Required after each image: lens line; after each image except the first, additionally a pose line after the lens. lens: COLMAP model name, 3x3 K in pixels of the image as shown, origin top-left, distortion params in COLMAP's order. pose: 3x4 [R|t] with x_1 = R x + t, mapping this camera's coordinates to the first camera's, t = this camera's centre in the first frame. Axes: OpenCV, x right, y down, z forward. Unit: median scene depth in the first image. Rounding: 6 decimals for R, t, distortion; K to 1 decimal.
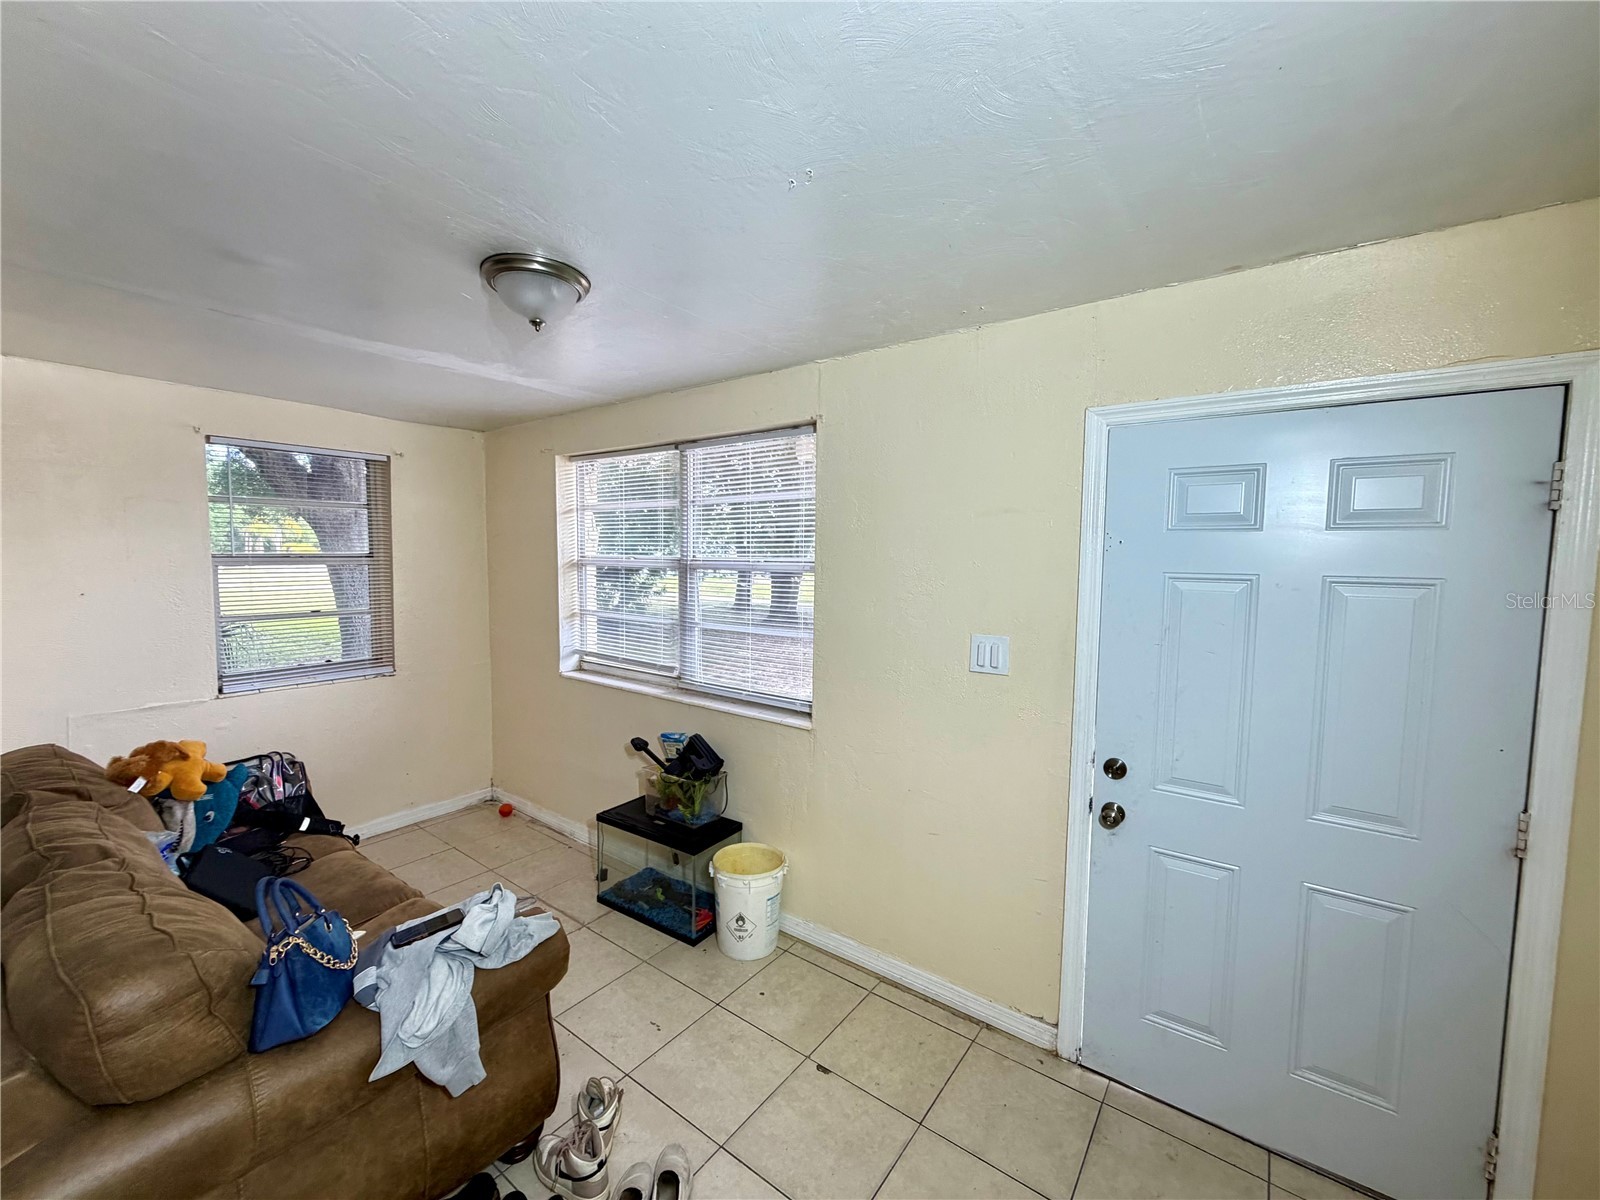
lens RADIAL K [[637.6, 0, 801.8], [0, 637.6, 598.0], [0, 0, 1]] dist [0.000420, 0.000013]
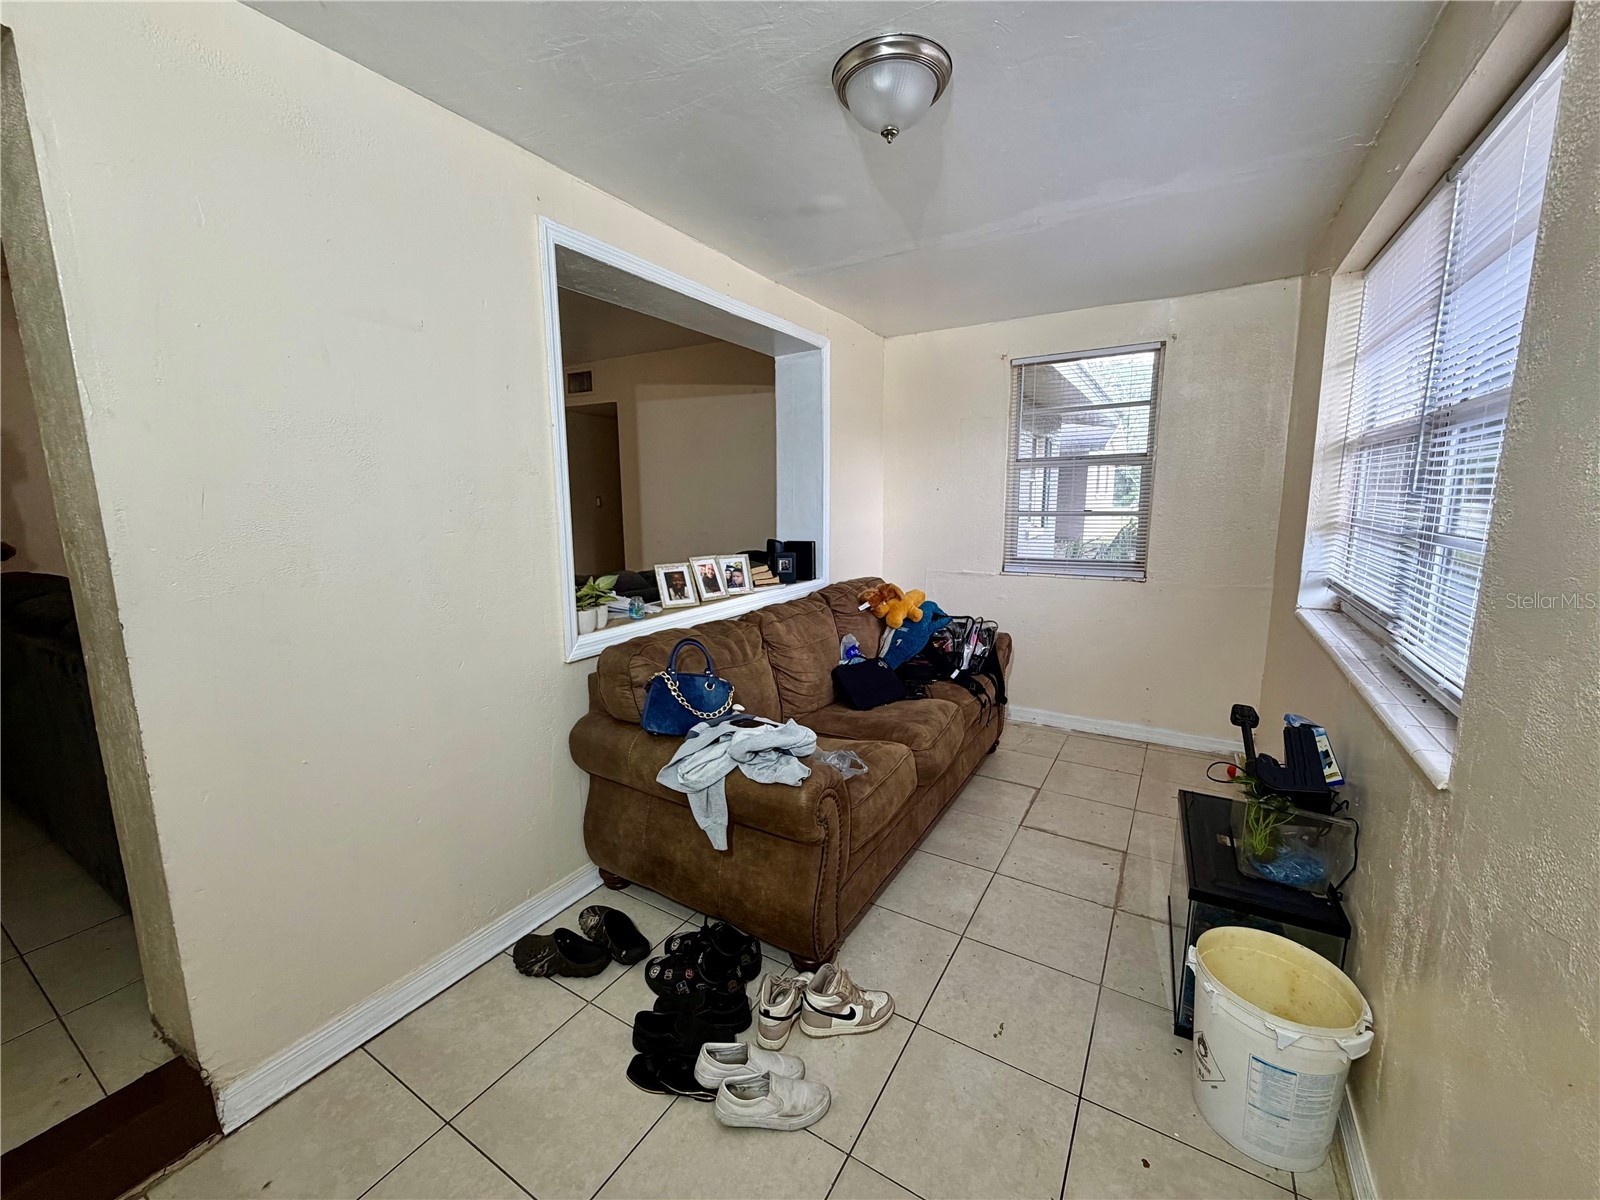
lens RADIAL K [[637.6, 0, 799.4], [0, 637.6, 605.5], [0, 0, 1]] dist [0.000420, 0.000013]
pose [[0.088970, 0.155761, -0.983780, 0.379799], [-0.054115, 0.986994, 0.151376, 0.059950], [0.994563, 0.039769, 0.096242, 0.602150]]
